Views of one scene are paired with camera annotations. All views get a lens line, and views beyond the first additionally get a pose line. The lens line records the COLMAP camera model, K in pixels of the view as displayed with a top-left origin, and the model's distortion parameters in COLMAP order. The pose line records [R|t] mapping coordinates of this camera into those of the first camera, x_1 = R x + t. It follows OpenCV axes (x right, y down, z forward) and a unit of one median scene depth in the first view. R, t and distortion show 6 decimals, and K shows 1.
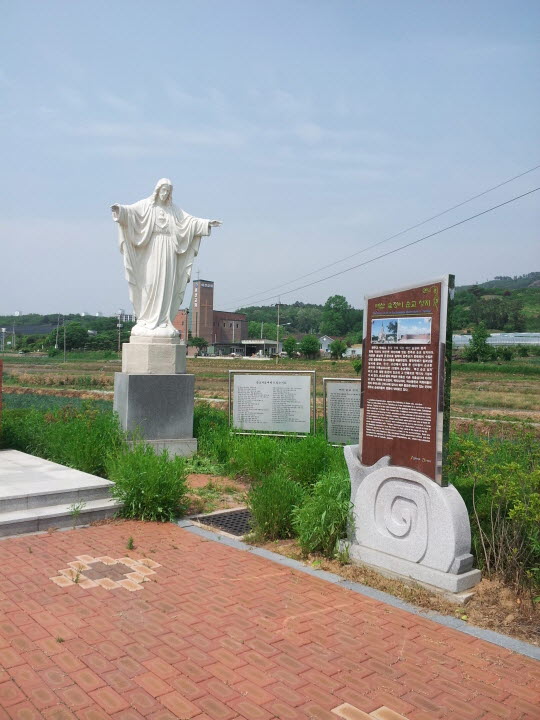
lens RADIAL K [[630.0, 0, 269.5], [0, 630.0, 360.3], [0, 0, 1]] dist [0.039036, -0.031200]
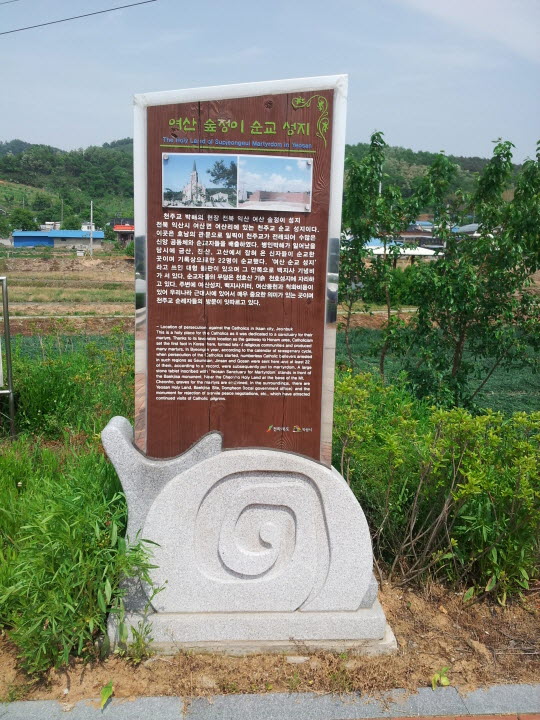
lens RADIAL K [[630.0, 0, 269.4], [0, 630.0, 360.0], [0, 0, 1]] dist [0.039036, -0.031200]
pose [[0.607117, -0.139498, 0.782272, -0.182329], [-0.006509, 0.983564, 0.180445, 0.000032], [-0.794586, -0.114642, 0.596230, 0.674905]]
